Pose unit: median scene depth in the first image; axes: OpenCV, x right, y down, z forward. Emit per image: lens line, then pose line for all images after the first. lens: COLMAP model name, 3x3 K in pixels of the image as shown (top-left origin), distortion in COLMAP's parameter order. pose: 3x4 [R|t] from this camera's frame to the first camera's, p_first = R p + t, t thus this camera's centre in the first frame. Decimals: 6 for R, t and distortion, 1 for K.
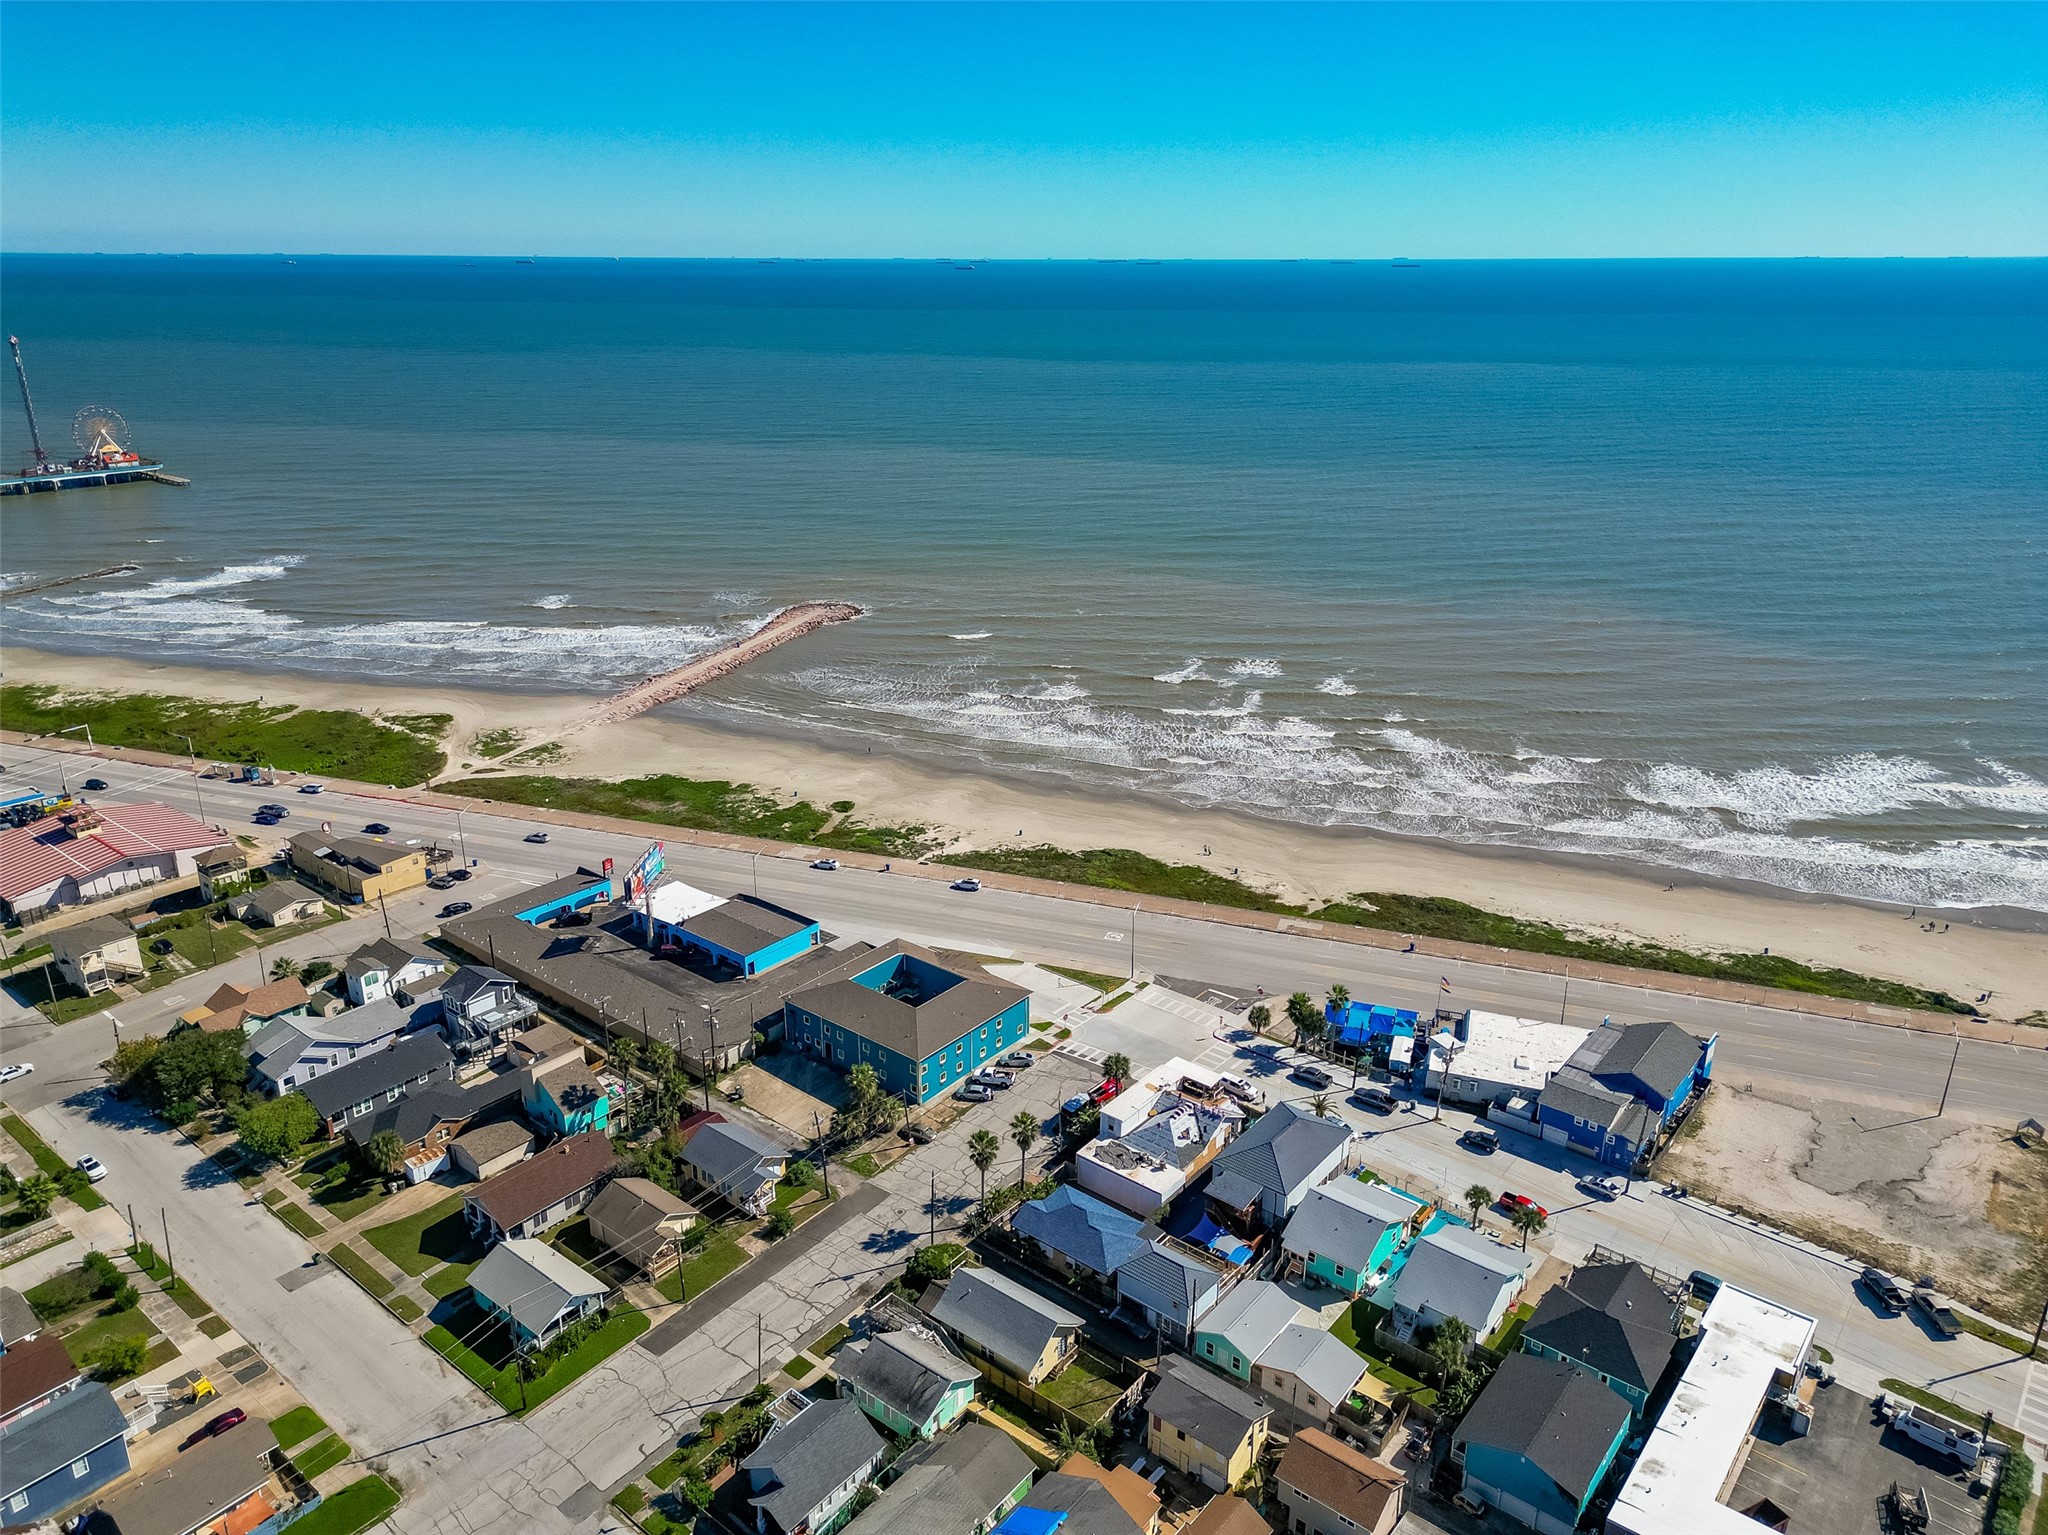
lens RADIAL K [[1432.2, 0, 1024.0], [0, 1432.2, 747.1], [0, 0, 1]] dist [0.080889, -0.072866]
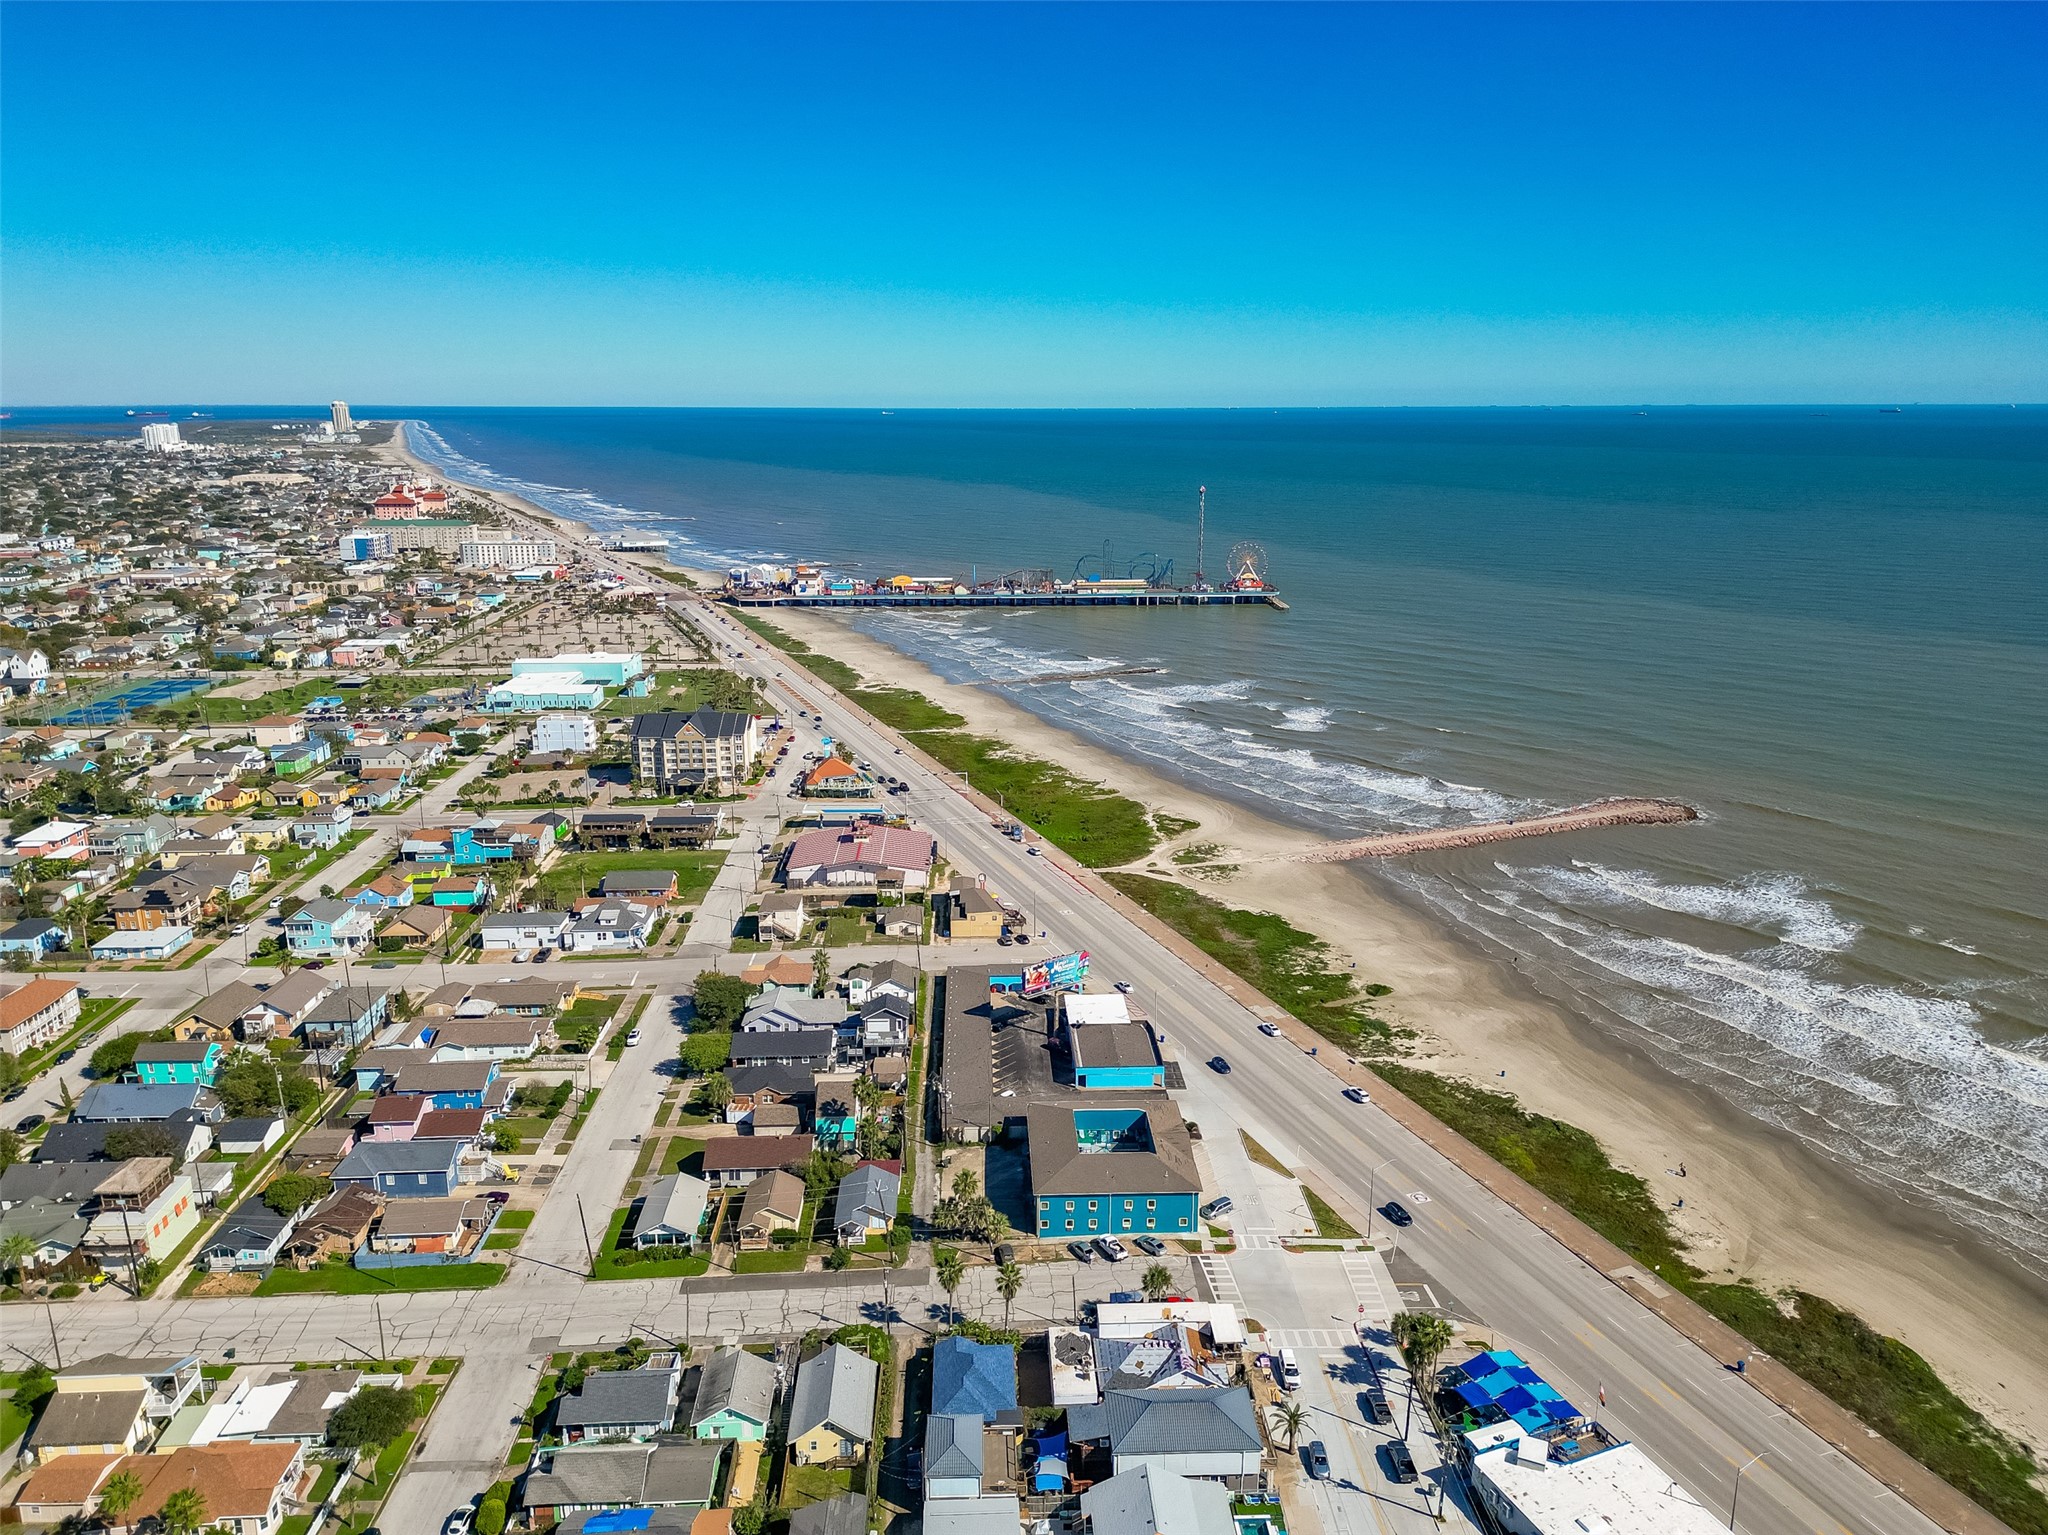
lens RADIAL K [[1432.2, 0, 1031.7], [0, 1432.2, 751.8], [0, 0, 1]] dist [0.080889, -0.072866]
pose [[0.664951, 0.177378, -0.725518, 0.475271], [-0.243281, 0.969853, 0.014142, -0.086524], [0.706154, 0.167101, 0.688057, 0.143164]]
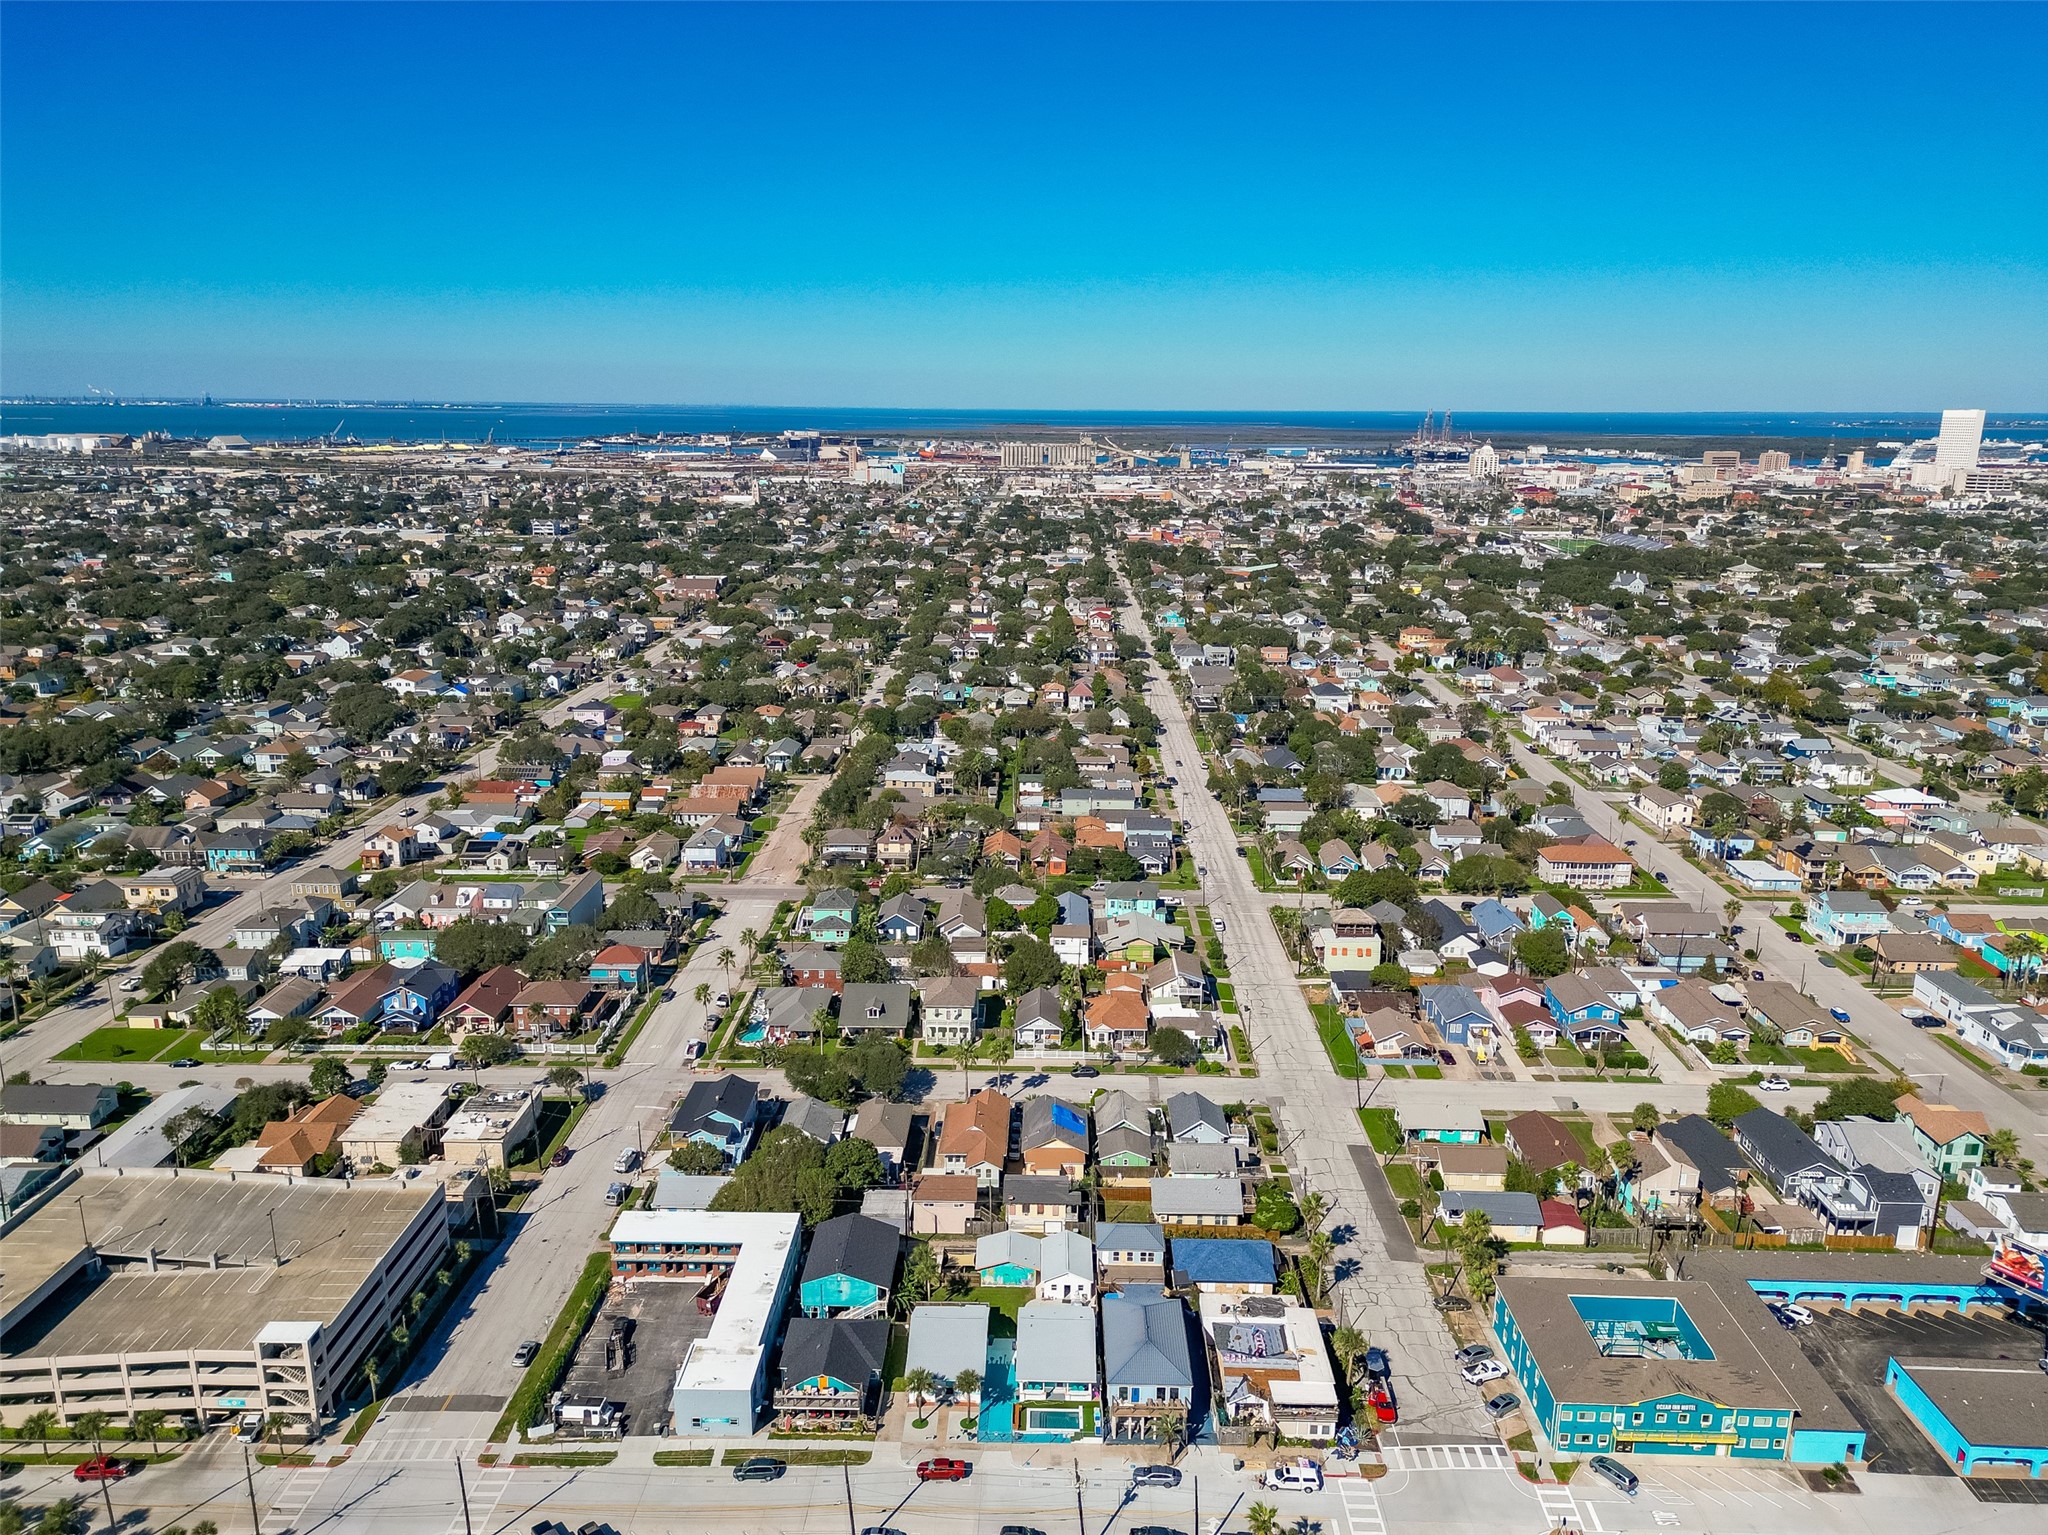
lens RADIAL K [[1432.2, 0, 1028.0], [0, 1432.2, 757.9], [0, 0, 1]] dist [0.080889, -0.072866]
pose [[-0.783964, 0.143127, -0.604082, 0.532369], [-0.210755, 0.853913, 0.475832, -0.360619], [0.583938, 0.500348, -0.639272, 0.927249]]
